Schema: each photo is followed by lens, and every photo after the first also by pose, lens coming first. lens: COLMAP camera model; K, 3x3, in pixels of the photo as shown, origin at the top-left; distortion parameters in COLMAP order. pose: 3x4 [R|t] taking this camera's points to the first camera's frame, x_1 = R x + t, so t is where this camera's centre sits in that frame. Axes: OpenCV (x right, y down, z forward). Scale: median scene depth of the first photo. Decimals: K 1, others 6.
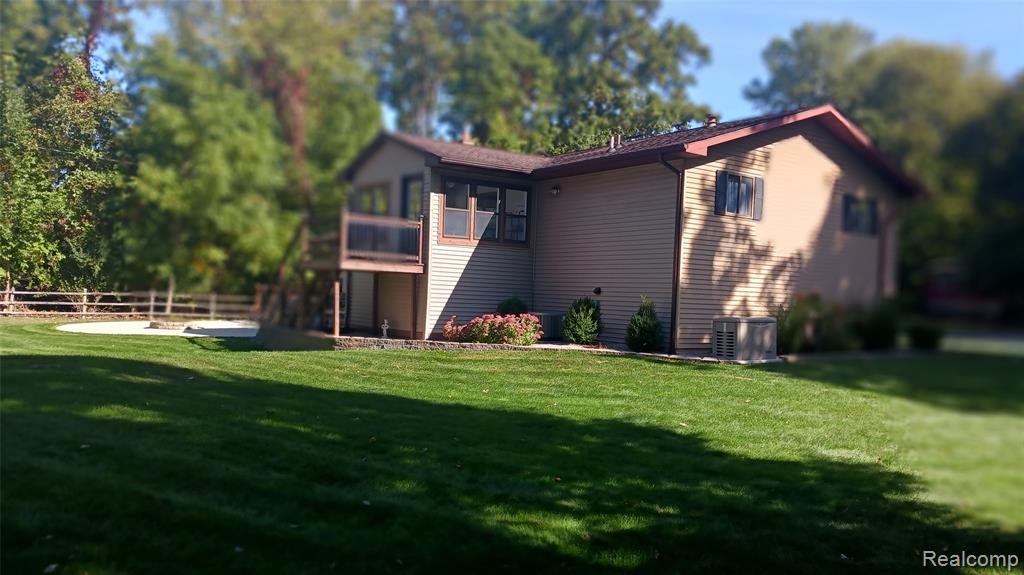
lens RADIAL K [[791.0, 0, 512.5], [0, 791.0, 290.3], [0, 0, 1]] dist [0.014330, 0.004264]
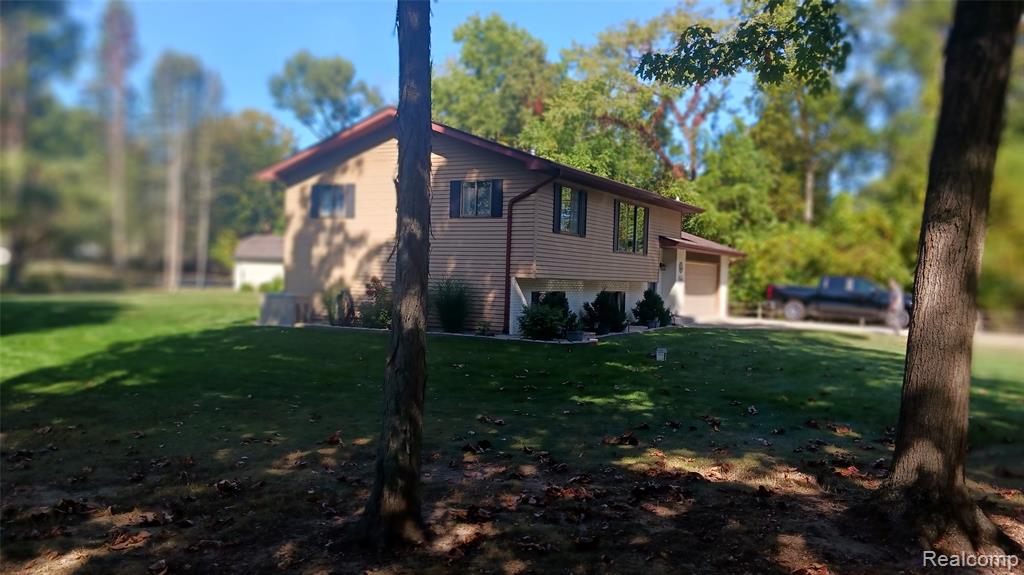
lens RADIAL K [[791.0, 0, 512.8], [0, 791.0, 289.2], [0, 0, 1]] dist [0.014330, 0.004264]
pose [[0.889168, -0.017786, 0.457234, -0.044204], [0.005574, 0.999591, 0.028043, -0.005621], [-0.457546, -0.022386, 0.888904, -0.267876]]
